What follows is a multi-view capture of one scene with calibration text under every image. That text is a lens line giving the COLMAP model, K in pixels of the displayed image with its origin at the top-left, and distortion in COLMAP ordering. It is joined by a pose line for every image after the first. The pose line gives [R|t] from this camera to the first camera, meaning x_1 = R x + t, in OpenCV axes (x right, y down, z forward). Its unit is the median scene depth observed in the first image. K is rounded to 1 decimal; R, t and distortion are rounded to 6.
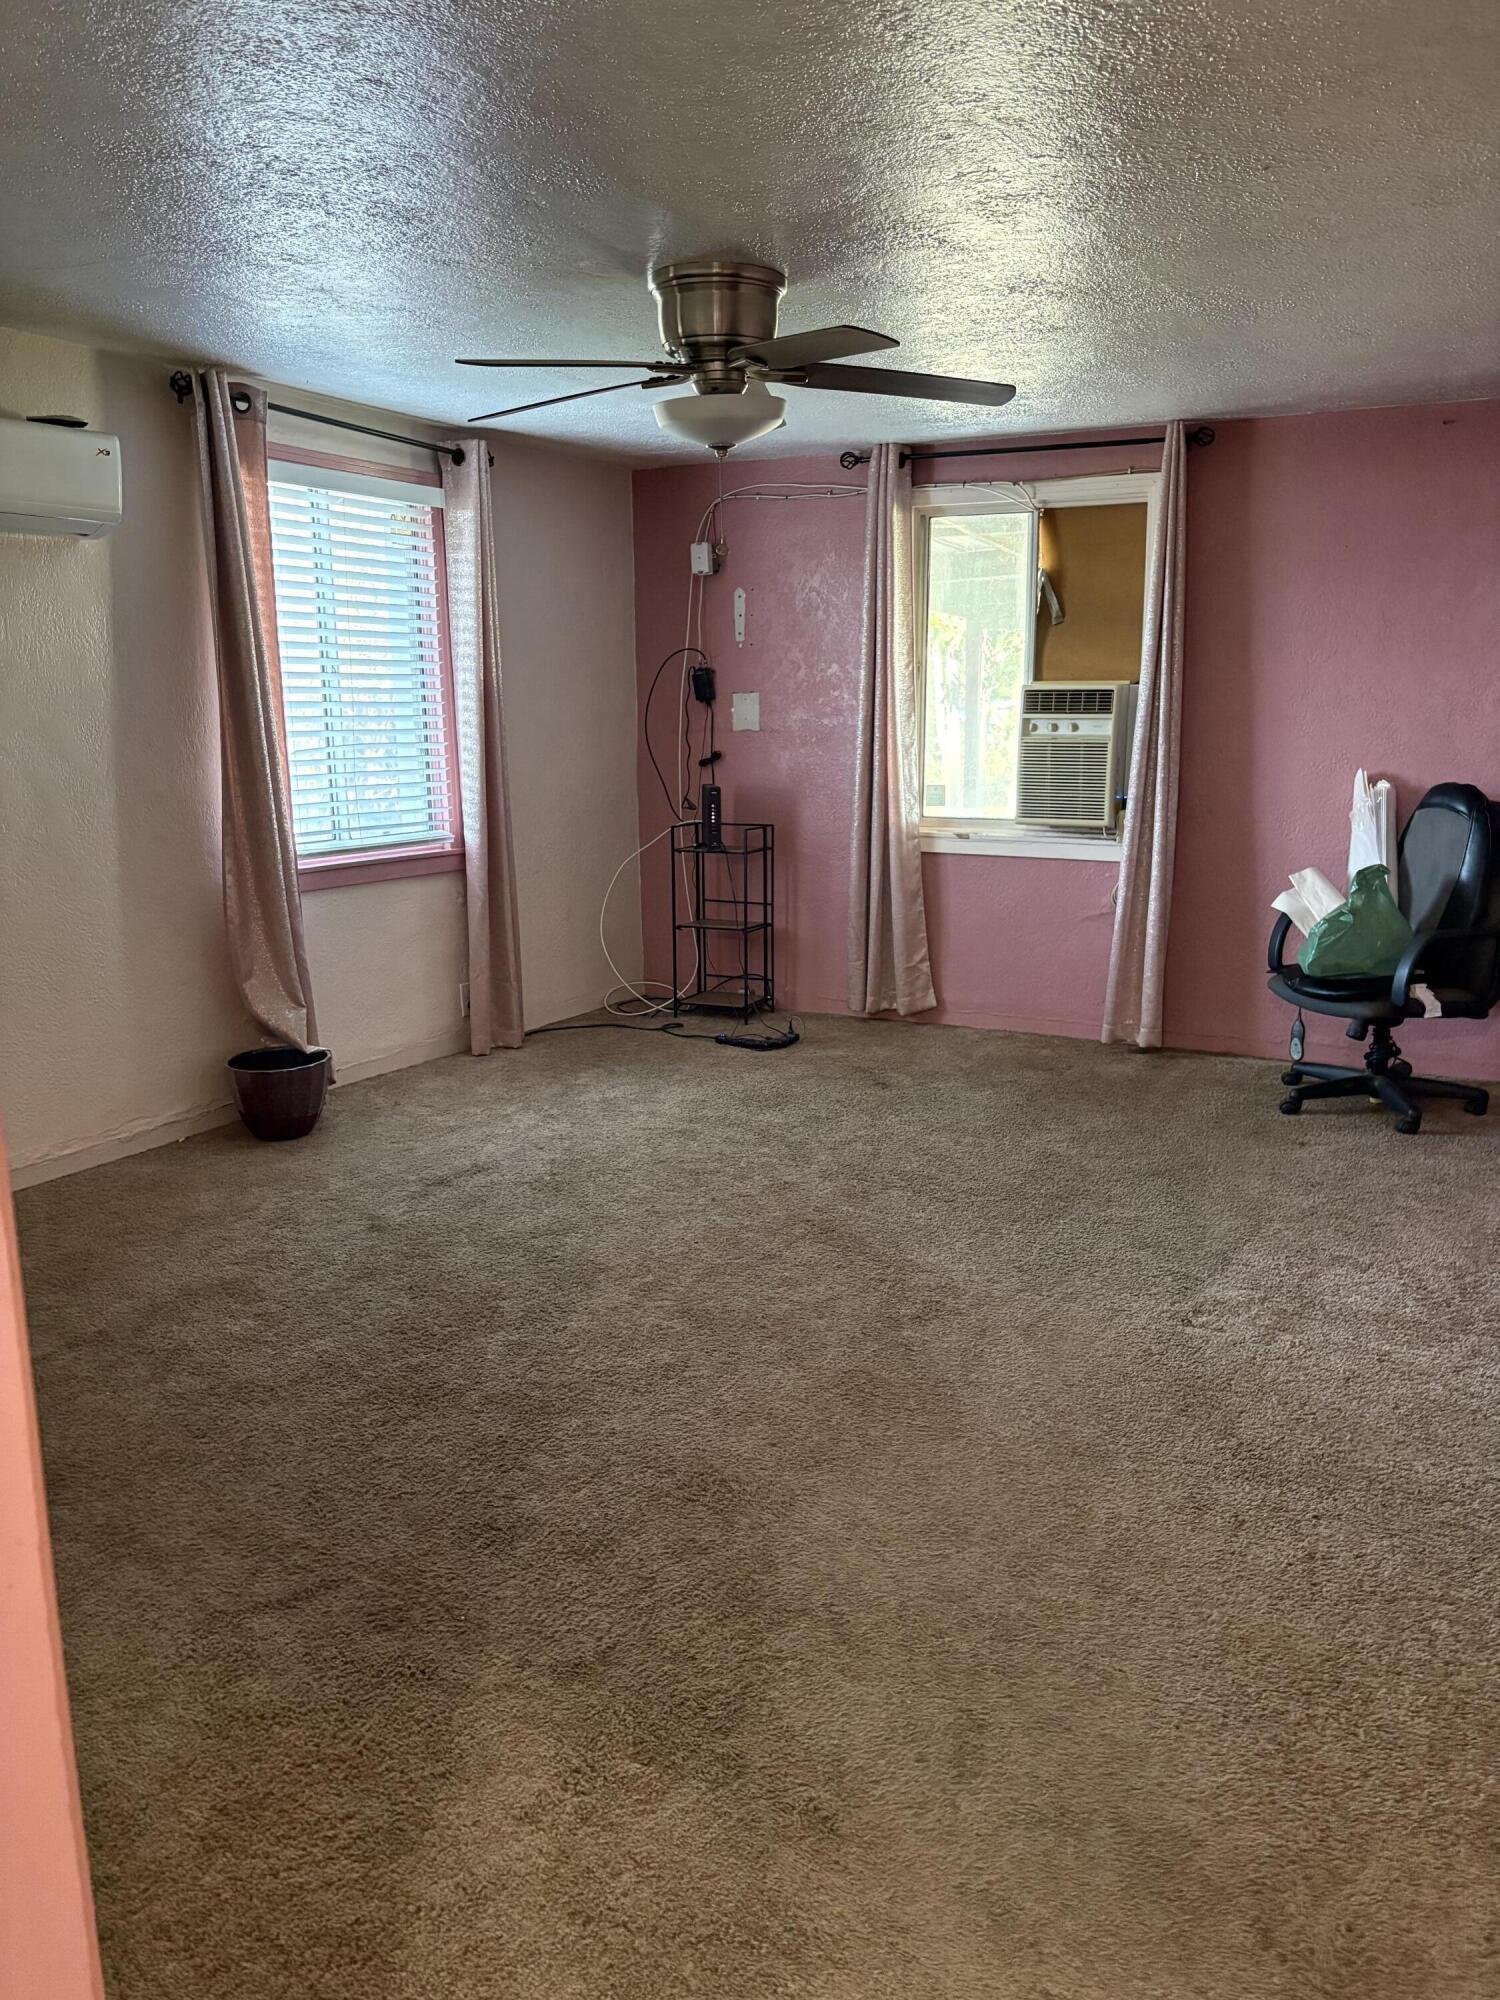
lens RADIAL K [[1523.7, 0, 759.1], [0, 1523.7, 1008.3], [0, 0, 1]] dist [0.027016, -0.006040]
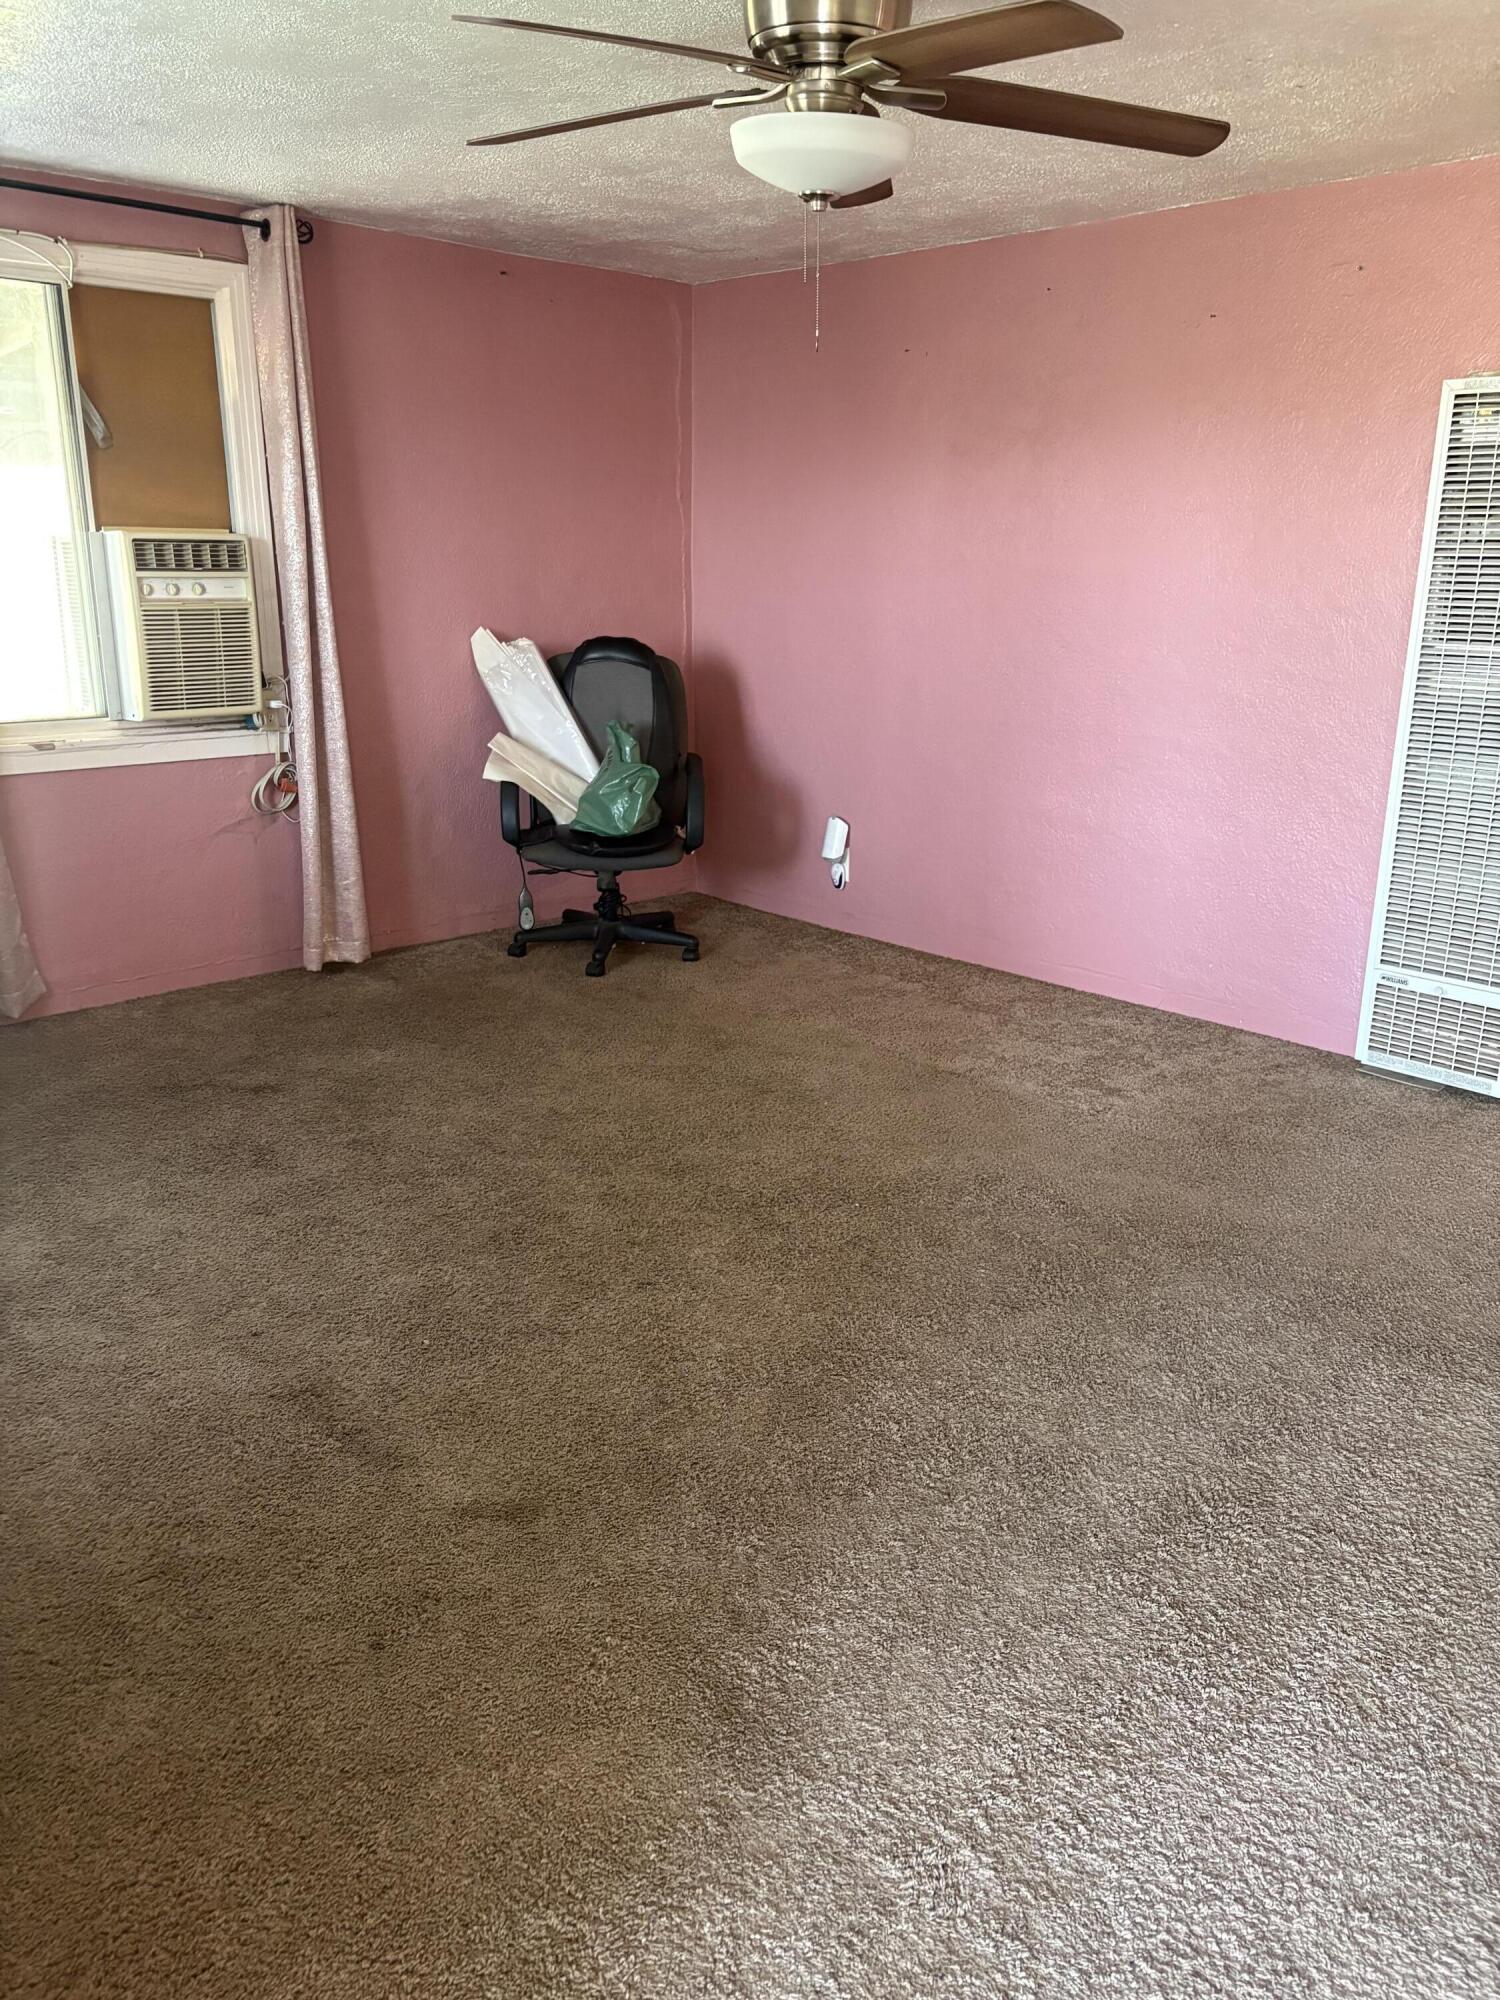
lens RADIAL K [[1523.7, 0, 759.1], [0, 1523.7, 1008.3], [0, 0, 1]] dist [0.027016, -0.006040]
pose [[0.287635, -0.268290, 0.919395, -0.499384], [0.180025, 0.957997, 0.223233, -0.104597], [-0.940668, 0.101305, 0.323853, 0.513177]]
